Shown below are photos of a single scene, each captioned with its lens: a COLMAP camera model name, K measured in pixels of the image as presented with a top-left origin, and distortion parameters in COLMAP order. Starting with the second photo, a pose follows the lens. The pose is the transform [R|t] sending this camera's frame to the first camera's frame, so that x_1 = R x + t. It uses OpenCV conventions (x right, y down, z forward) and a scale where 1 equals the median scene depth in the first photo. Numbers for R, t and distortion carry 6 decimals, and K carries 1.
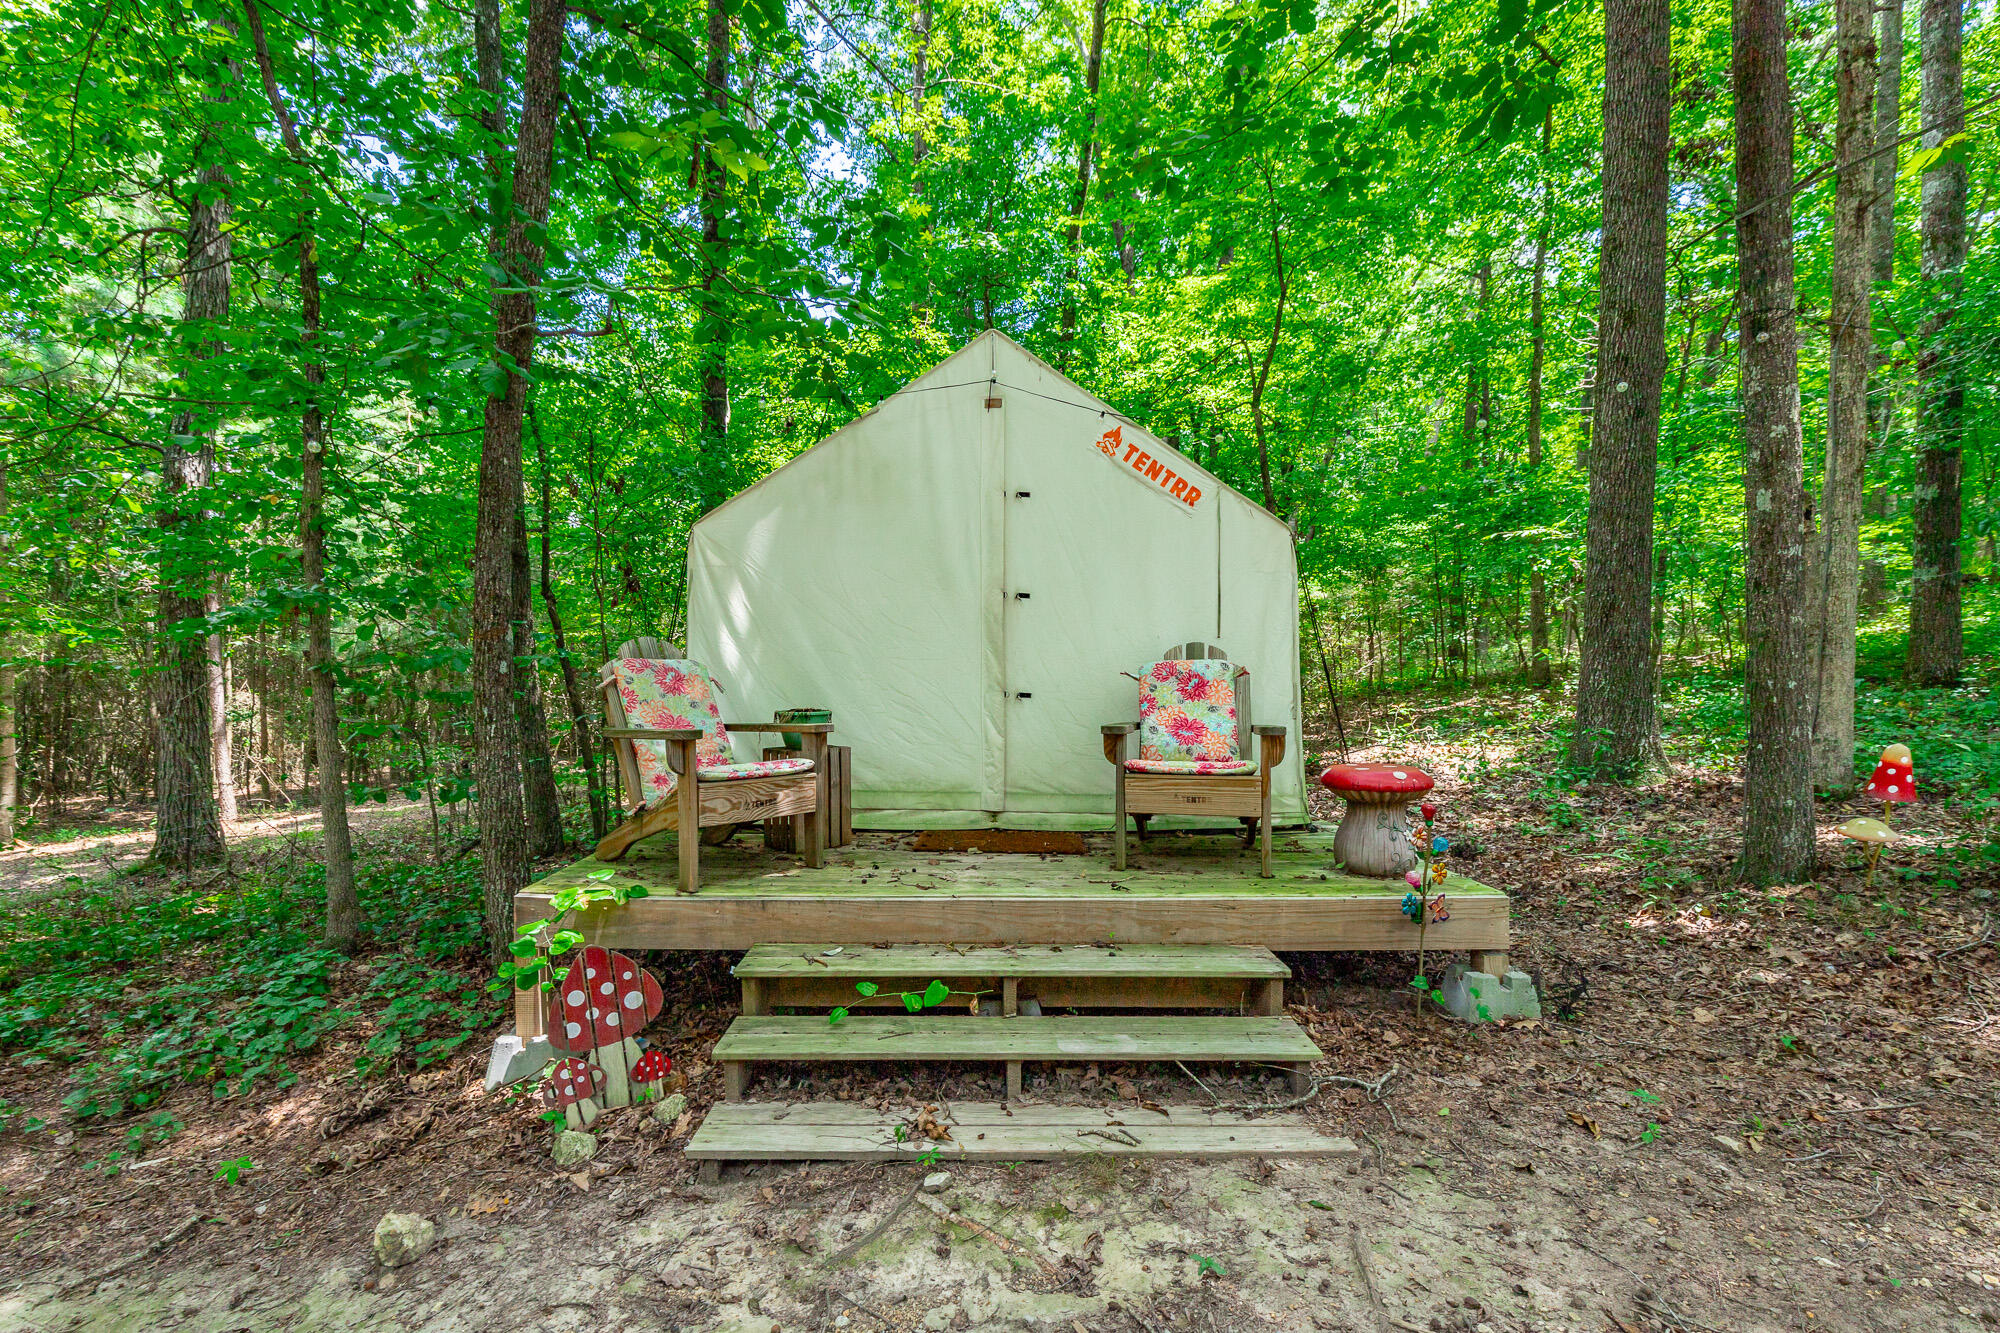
lens RADIAL K [[909.2, 0, 968.9], [0, 909.2, 692.6], [0, 0, 1]] dist [0.008223, -0.002474]
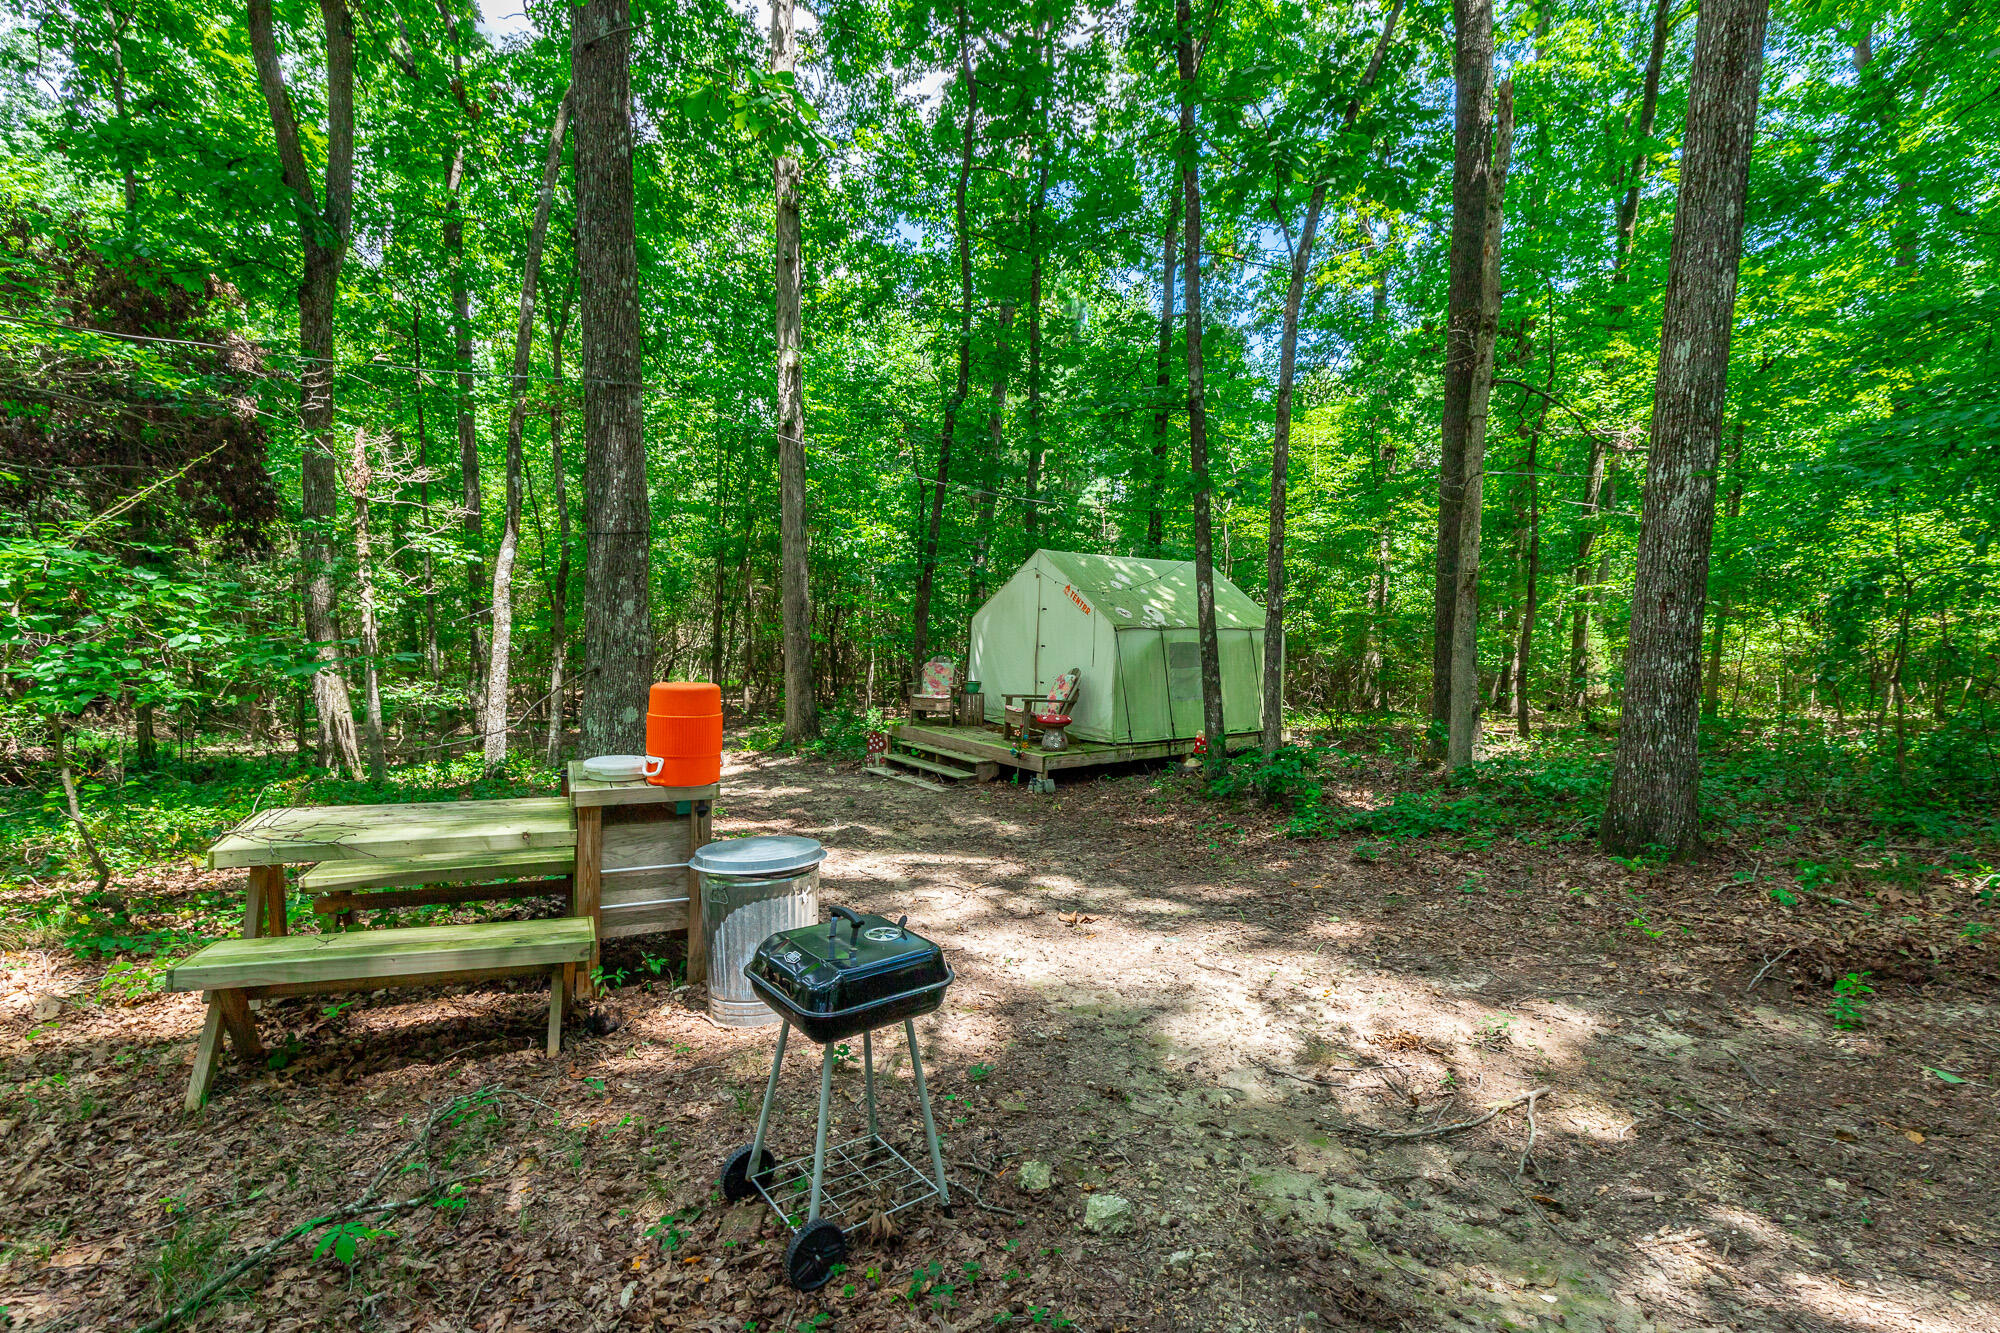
lens RADIAL K [[909.2, 0, 1007.1], [0, 909.2, 663.0], [0, 0, 1]] dist [0.008223, -0.002474]
pose [[0.618801, 0.065472, -0.782815, 2.302797], [-0.048417, 0.997805, 0.045181, -0.187752], [0.784055, 0.009943, 0.620612, -0.840169]]
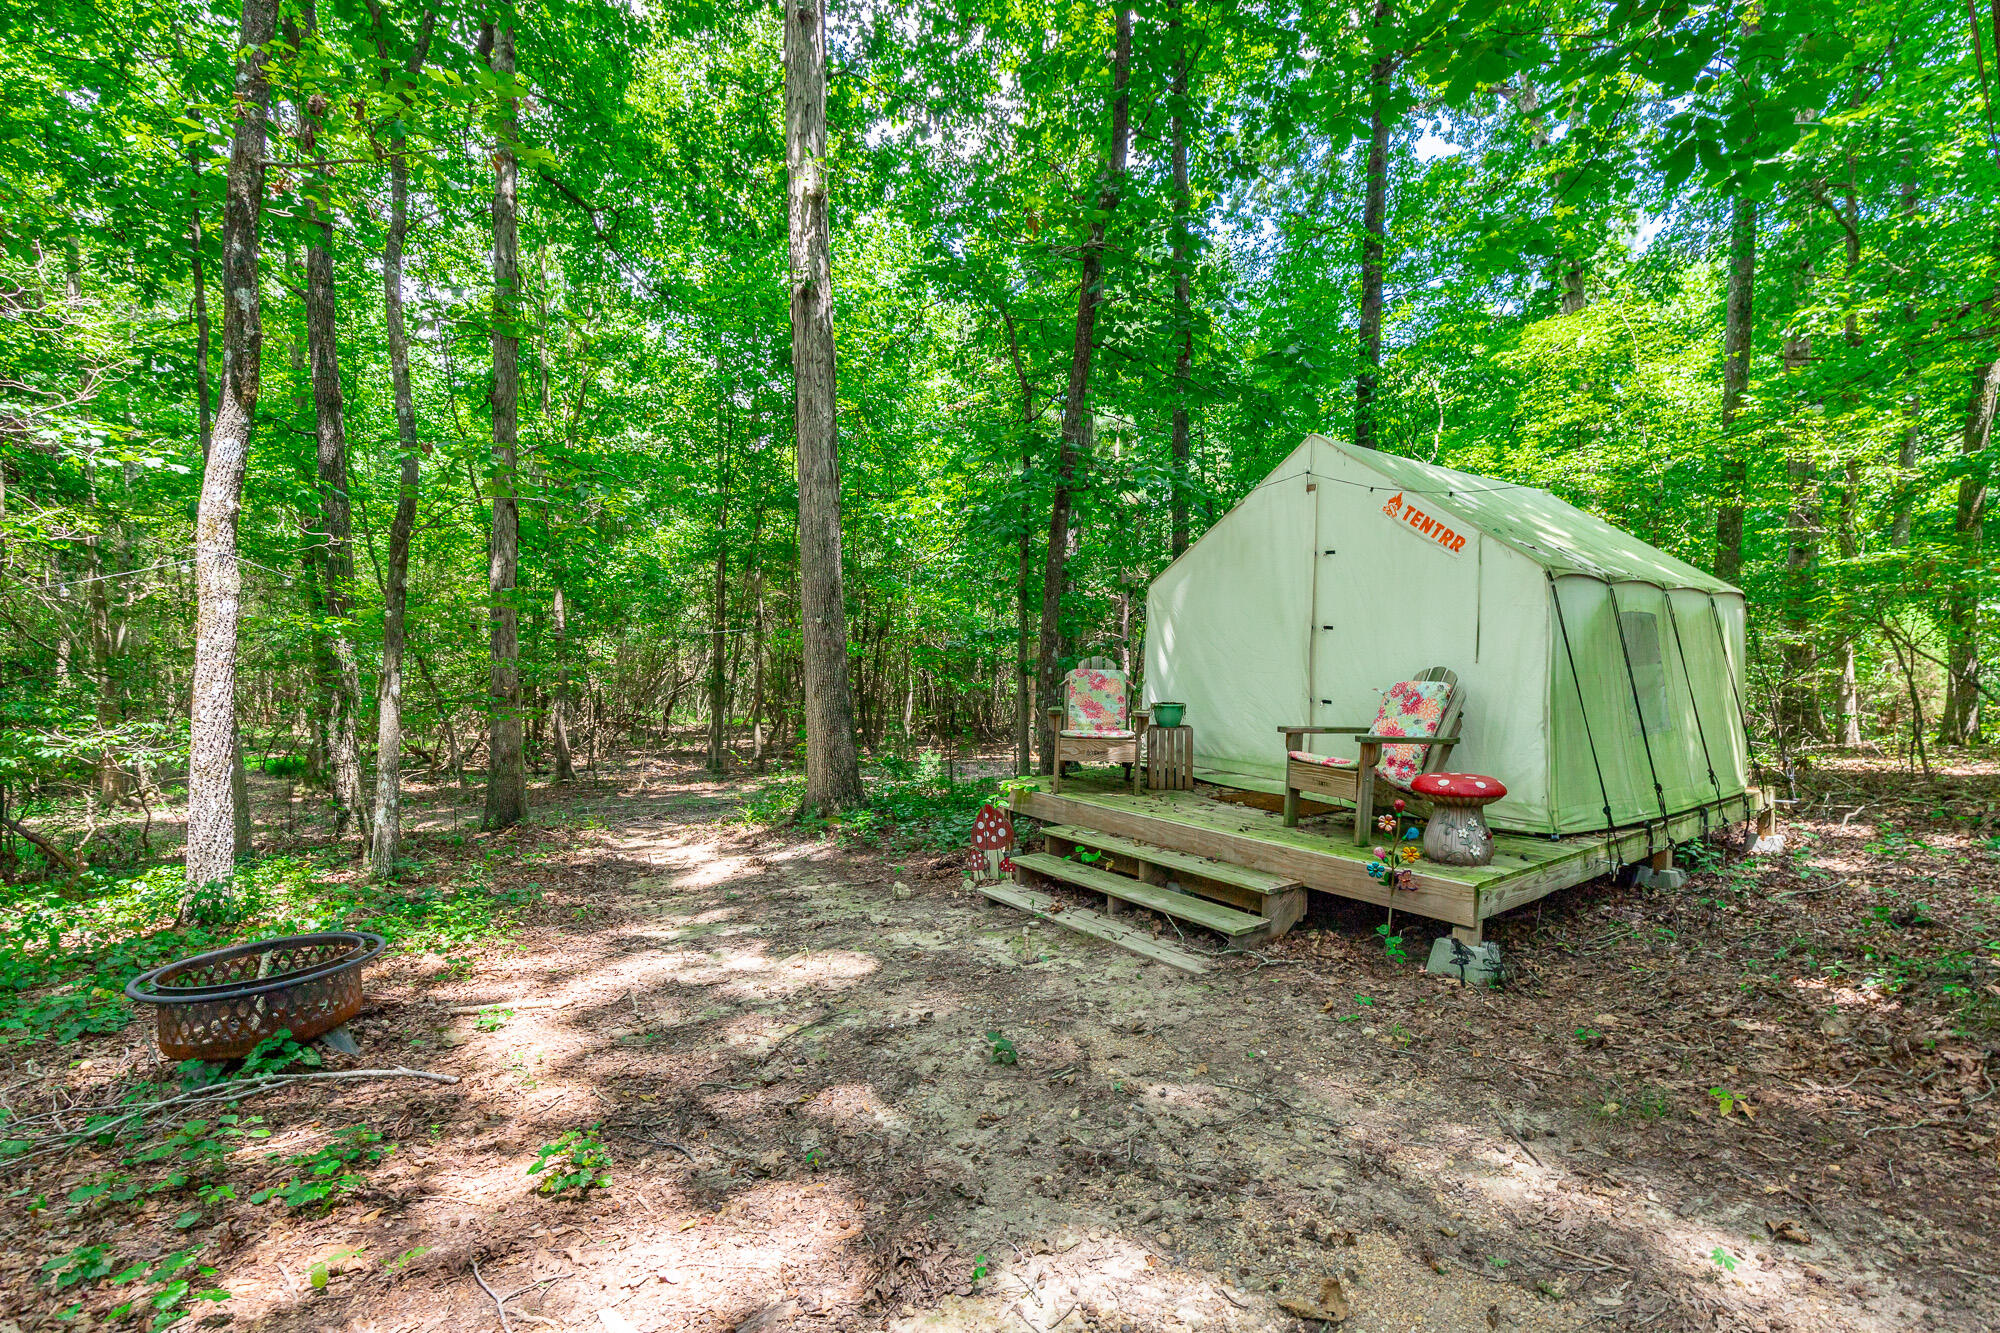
lens RADIAL K [[909.2, 0, 1002.6], [0, 909.2, 659.9], [0, 0, 1]] dist [0.008223, -0.002474]
pose [[0.601865, 0.020959, -0.798323, 0.912075], [-0.026519, 0.999629, 0.006251, -0.058668], [0.798157, 0.017409, 0.602197, -0.210973]]
